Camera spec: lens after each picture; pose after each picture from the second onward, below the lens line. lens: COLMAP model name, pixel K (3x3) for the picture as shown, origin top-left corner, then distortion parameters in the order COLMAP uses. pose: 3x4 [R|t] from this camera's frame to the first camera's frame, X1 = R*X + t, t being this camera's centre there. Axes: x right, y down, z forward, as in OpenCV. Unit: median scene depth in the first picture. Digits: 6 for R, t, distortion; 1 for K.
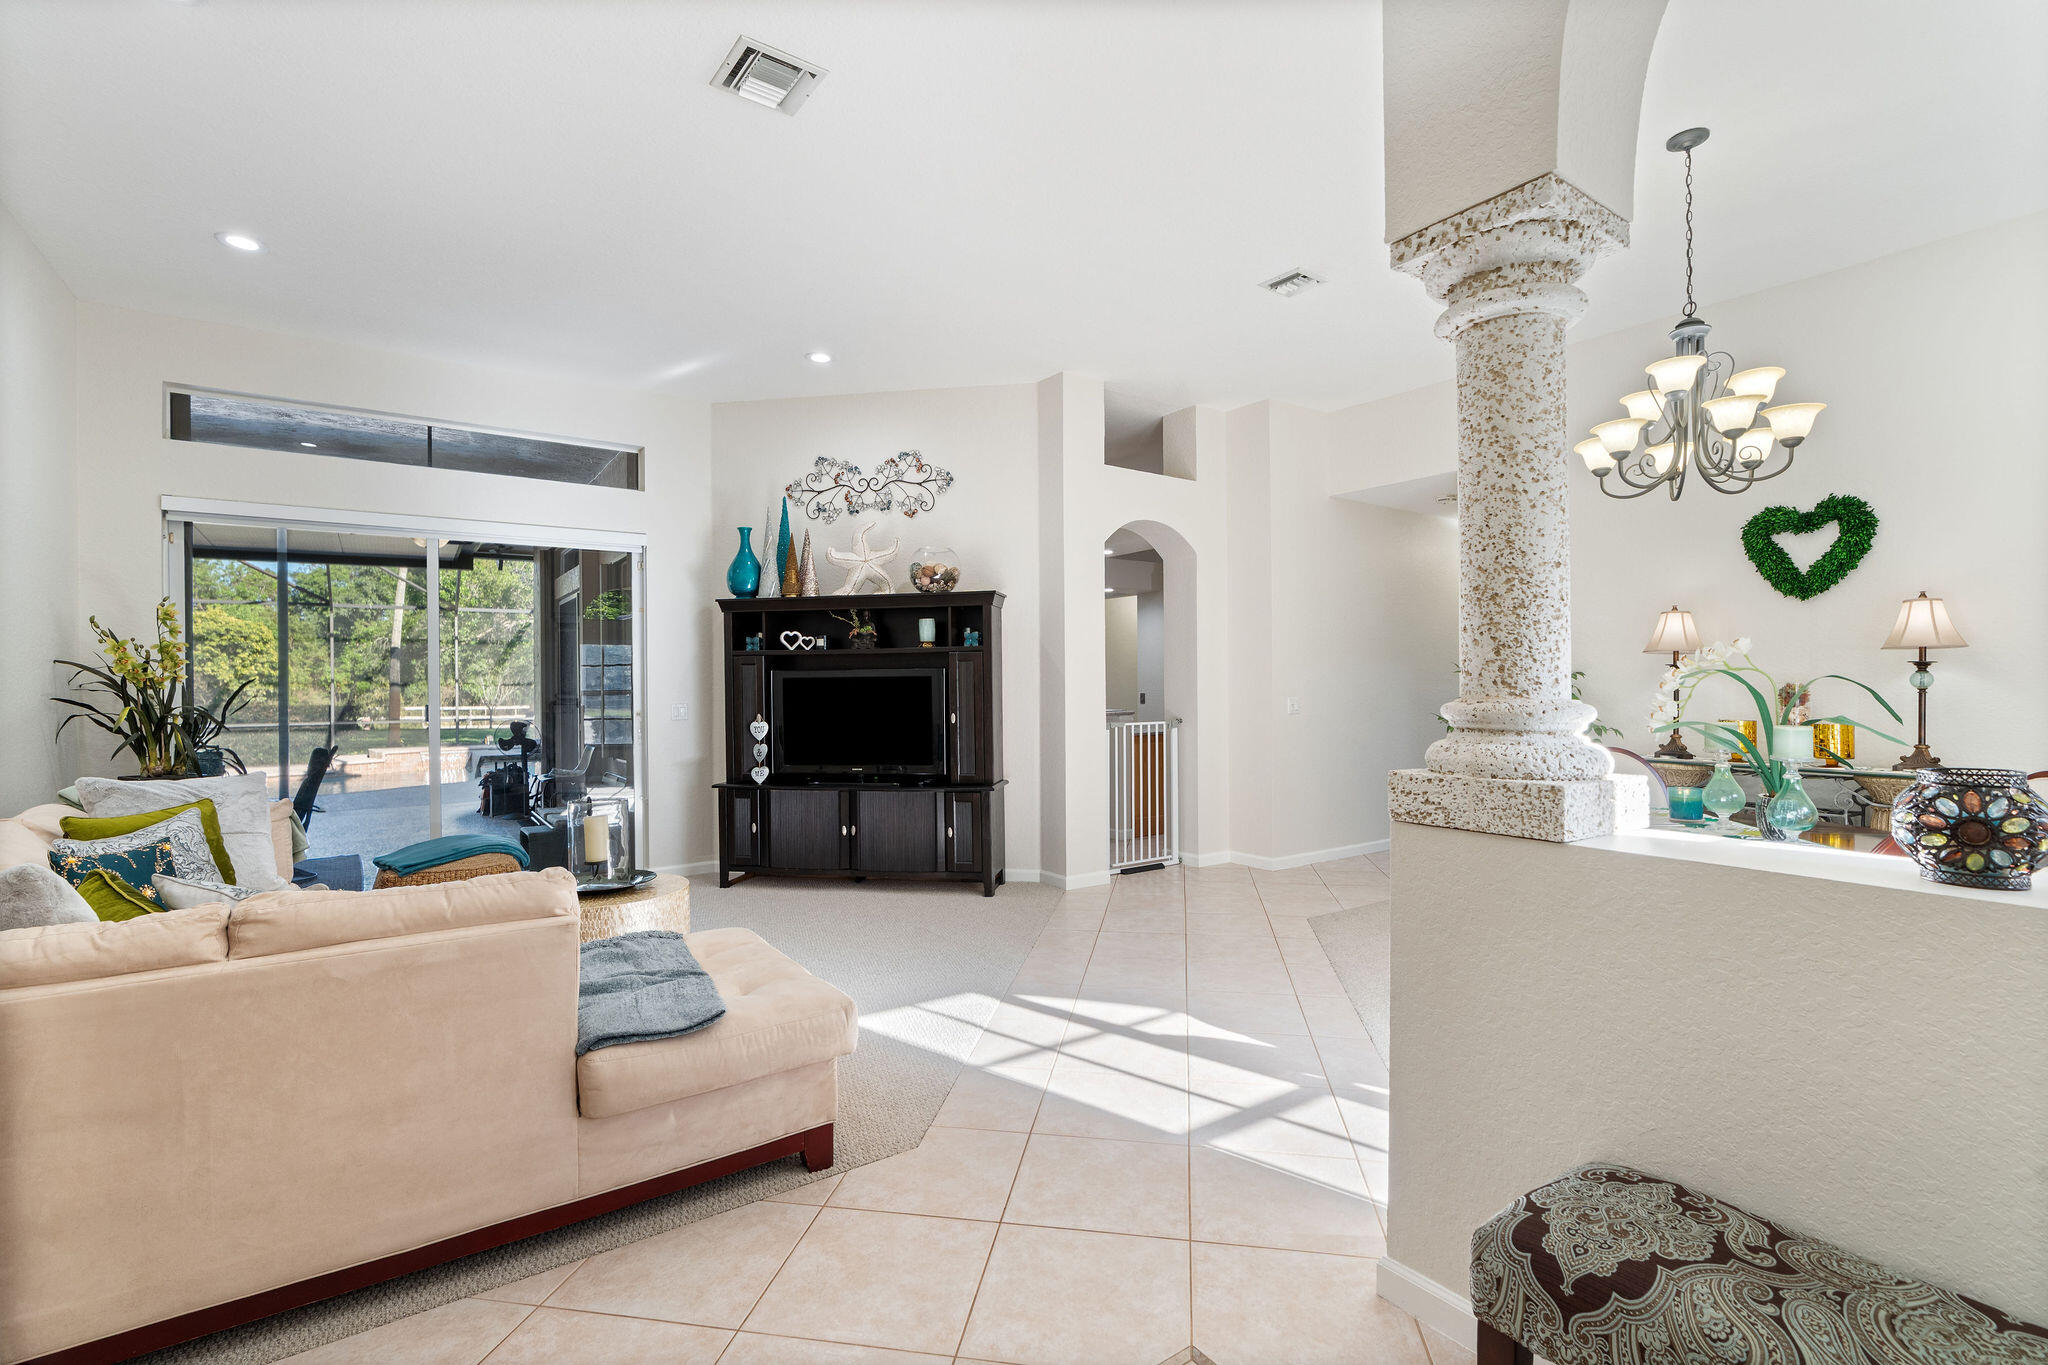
lens RADIAL K [[936.7, 0, 1021.0], [0, 936.7, 679.1], [0, 0, 1]] dist [0.001201, 0.000566]
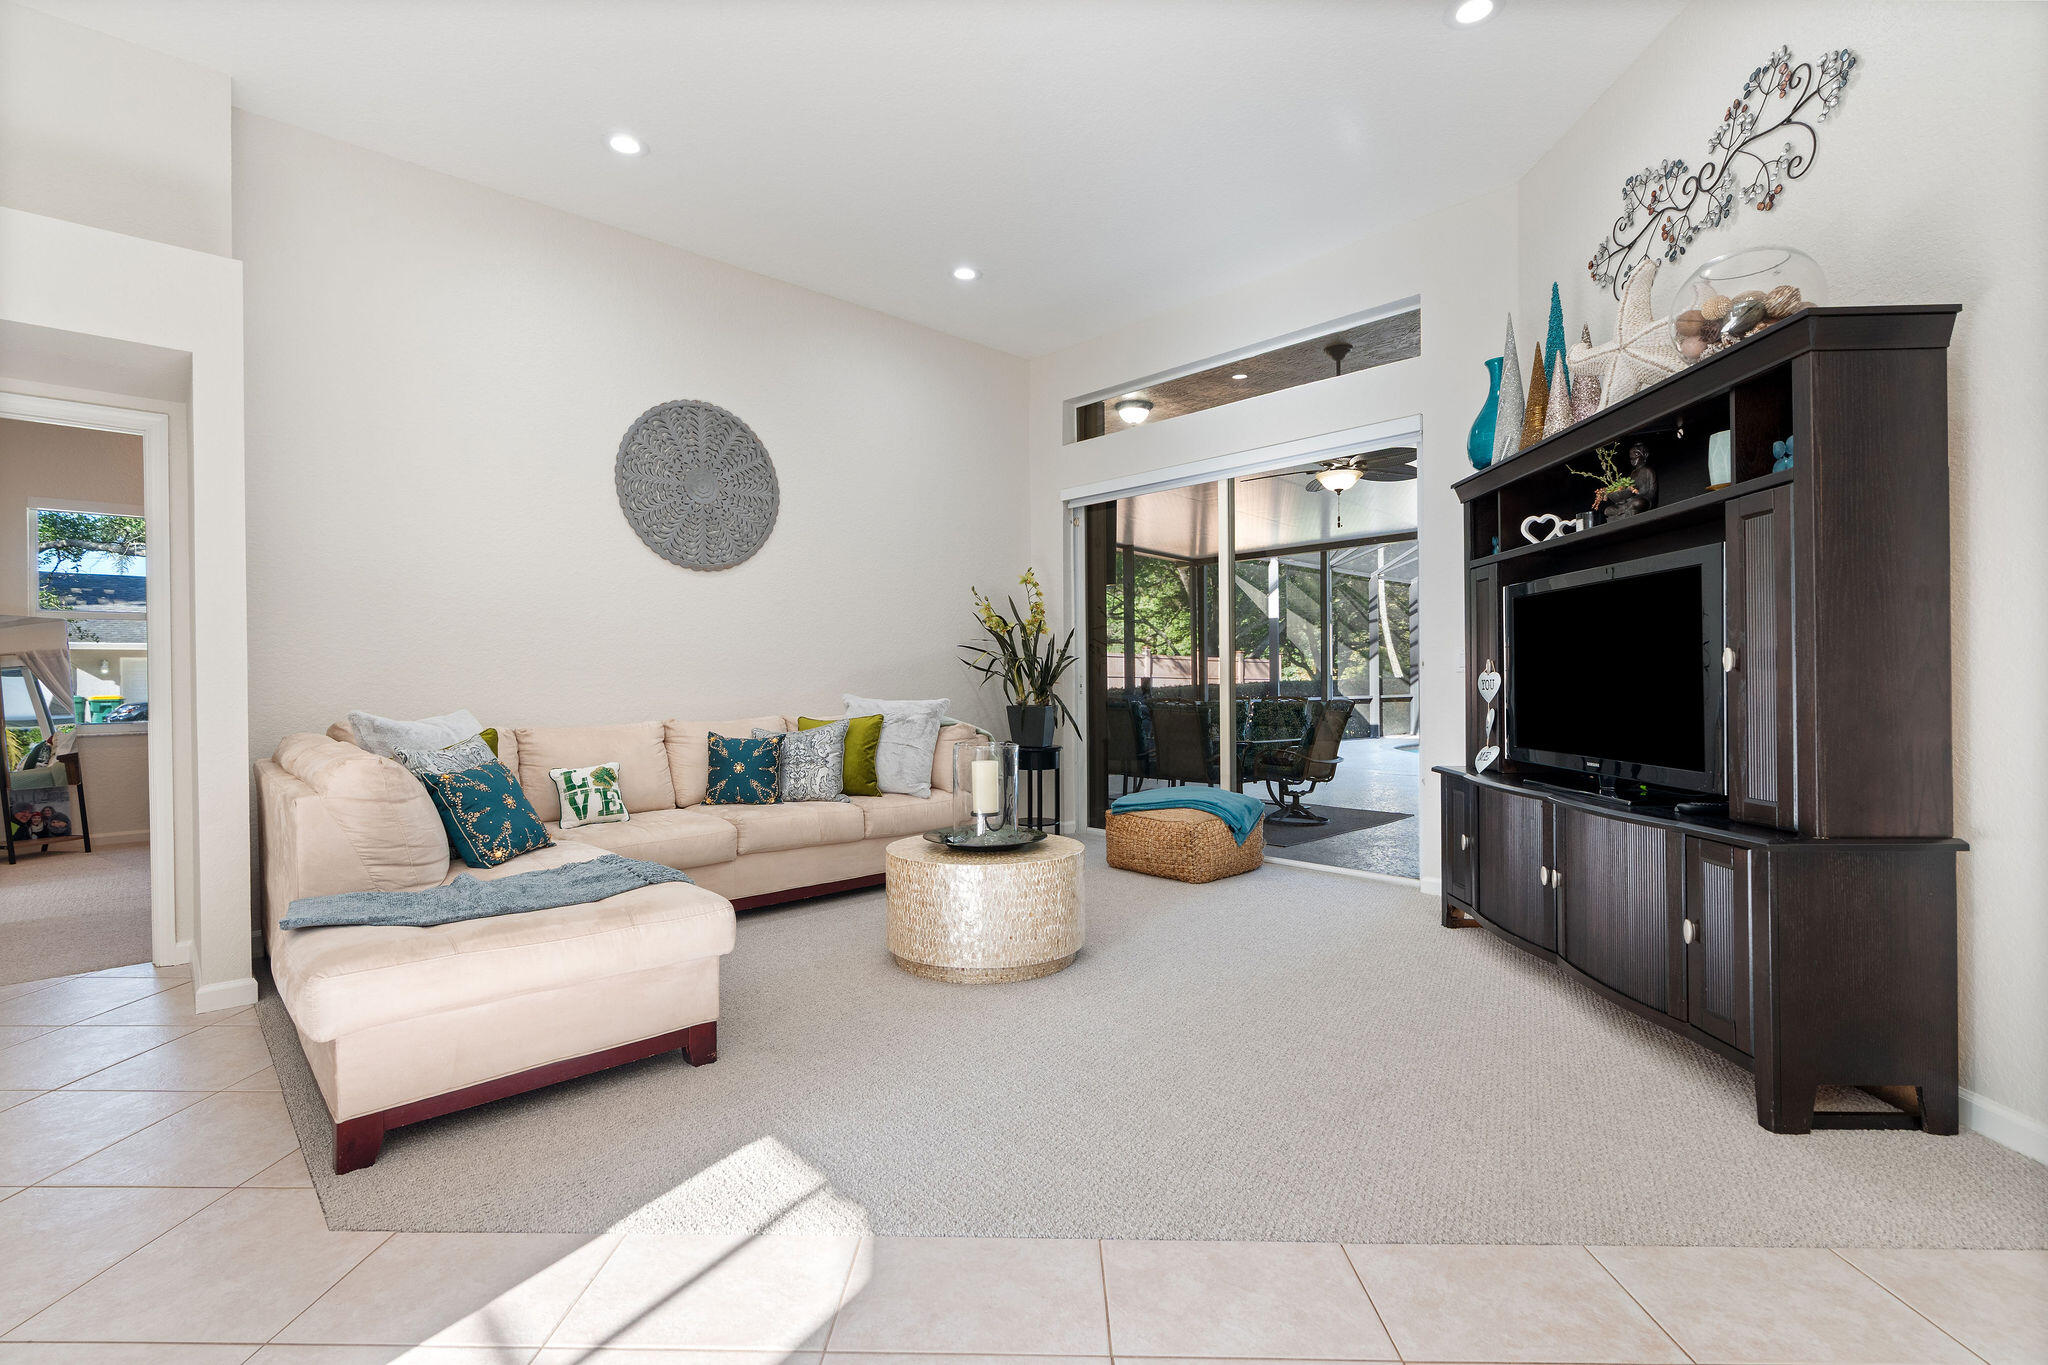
lens RADIAL K [[918.2, 0, 1011.7], [0, 918.2, 684.6], [0, 0, 1]] dist [-0.001363, 0.000324]
pose [[0.147869, 0.012280, -0.988931, 0.268654], [0.011739, 0.999831, 0.014171, 0.041655], [0.988937, -0.013705, 0.147700, 0.604872]]
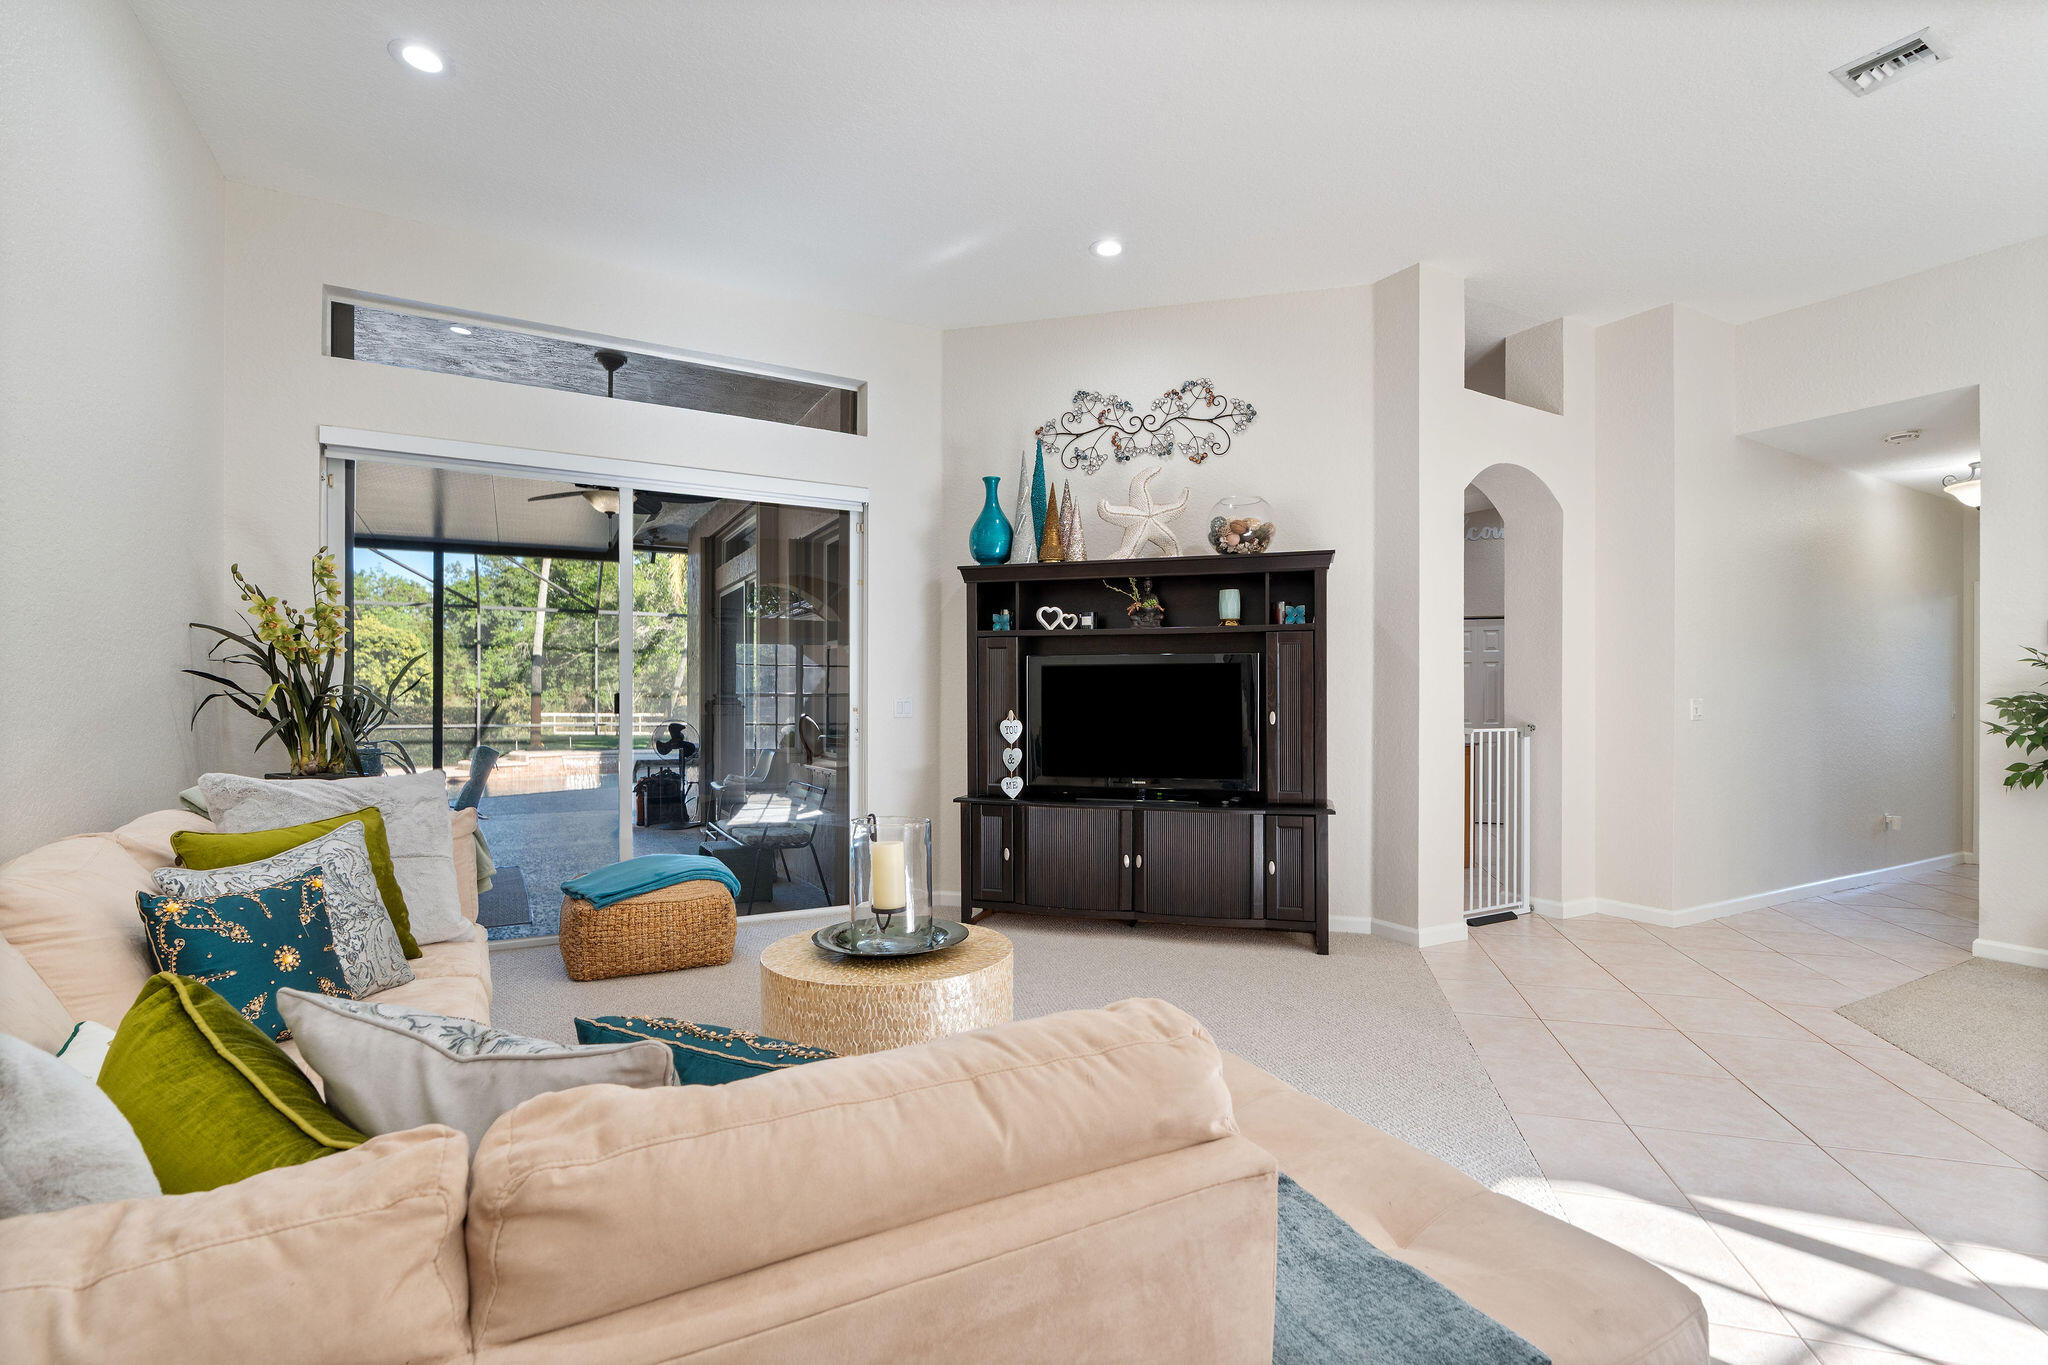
lens RADIAL K [[937.0, 0, 1029.0], [0, 937.0, 691.8], [0, 0, 1]] dist [-0.001719, 0.000705]
pose [[0.995431, 0.009779, -0.094983, -0.189840], [-0.009983, 0.999949, -0.001664, 0.022756], [0.094962, 0.002604, 0.995477, 0.211579]]
